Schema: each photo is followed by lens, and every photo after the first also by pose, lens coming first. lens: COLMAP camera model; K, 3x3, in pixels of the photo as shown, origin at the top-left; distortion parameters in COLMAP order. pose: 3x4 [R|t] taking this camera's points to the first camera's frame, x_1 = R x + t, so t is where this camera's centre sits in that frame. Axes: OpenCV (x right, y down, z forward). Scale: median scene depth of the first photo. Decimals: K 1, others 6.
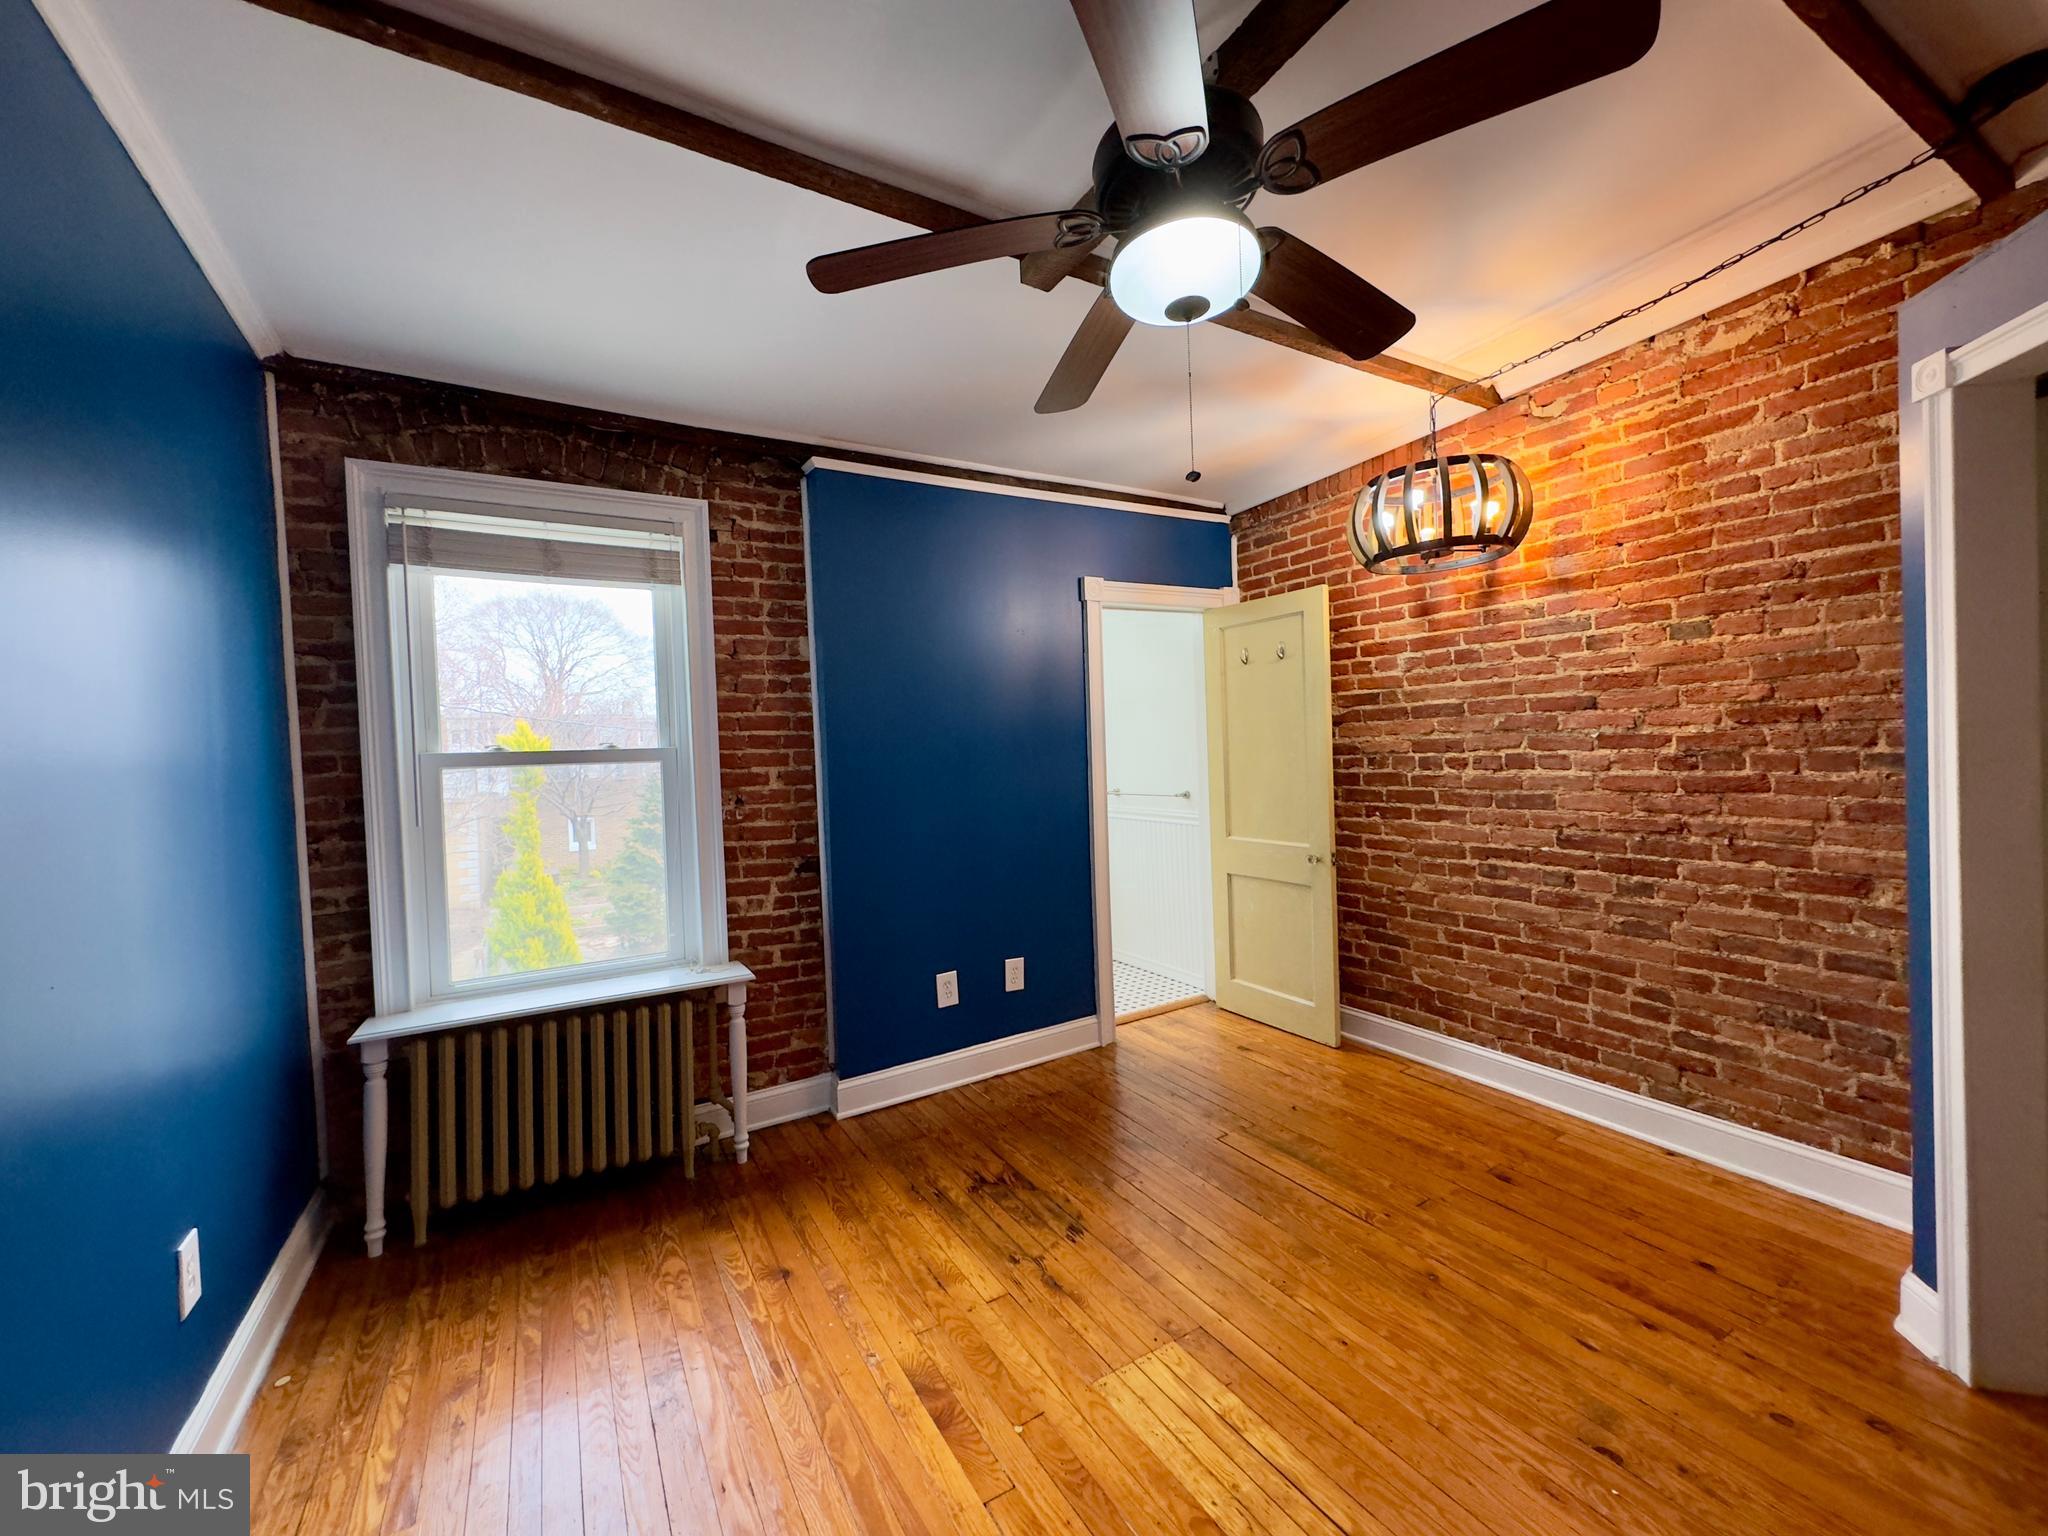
lens RADIAL K [[808.2, 0, 1021.2], [0, 808.2, 763.7], [0, 0, 1]] dist [-0.000493, 0.000323]
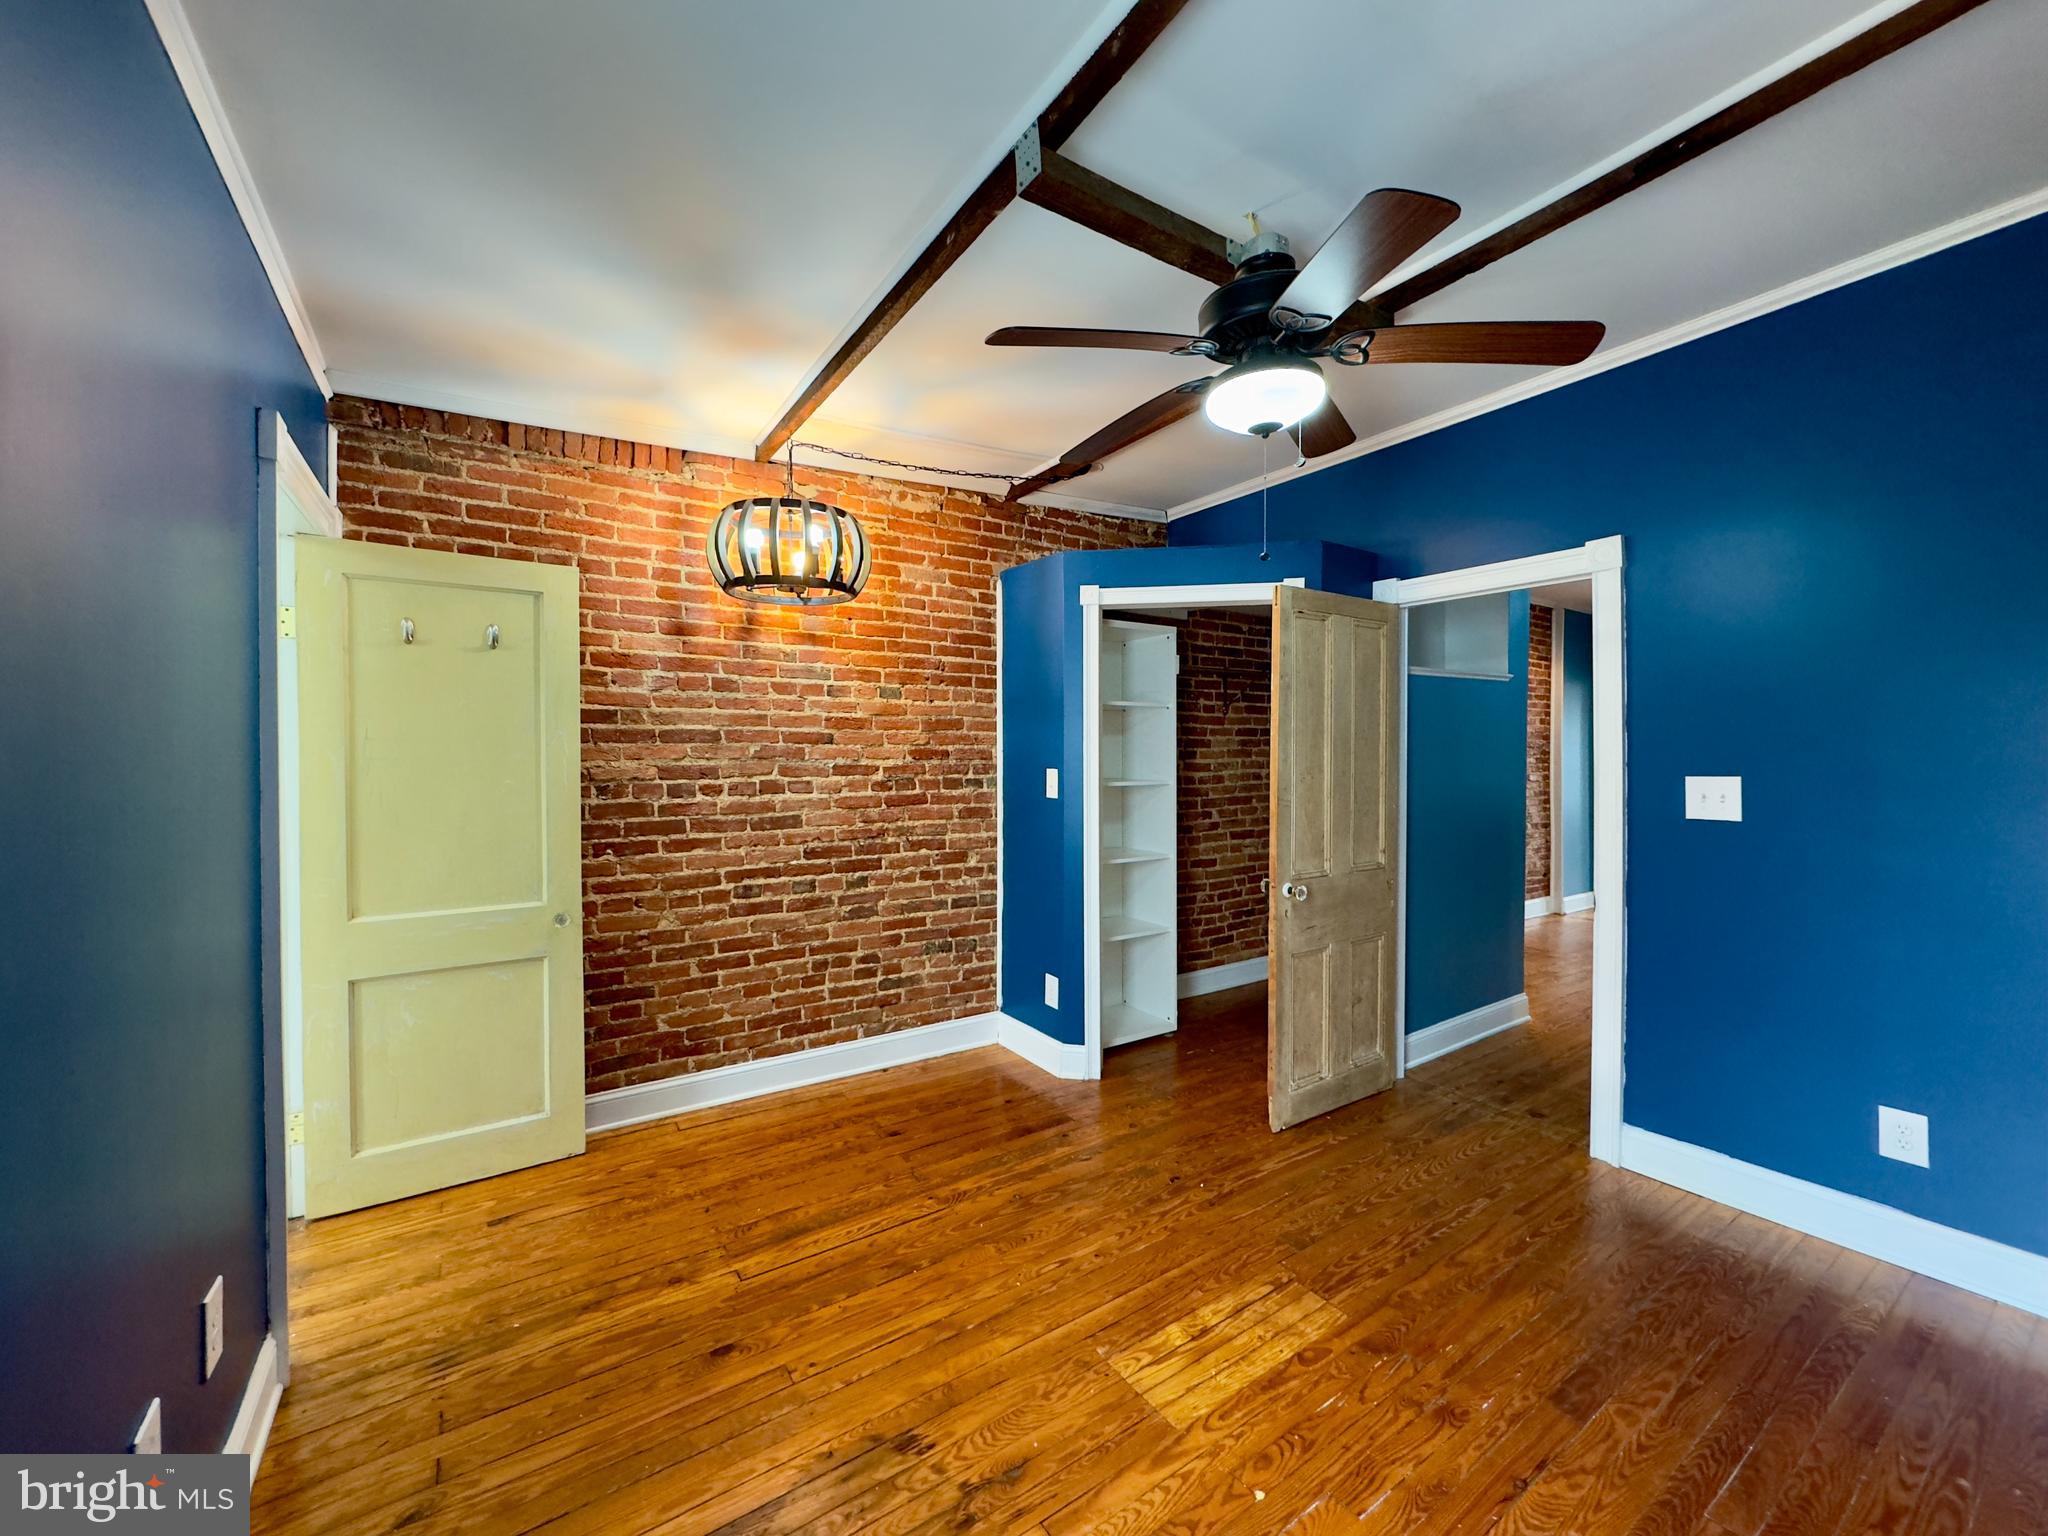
lens RADIAL K [[808.2, 0, 1025.2], [0, 808.2, 764.9], [0, 0, 1]] dist [-0.000493, 0.000323]
pose [[-0.056474, 0.024315, 0.998108, -0.544908], [0.023656, 0.999455, -0.023009, 0.000706], [-0.998124, 0.022312, -0.057018, 0.760476]]
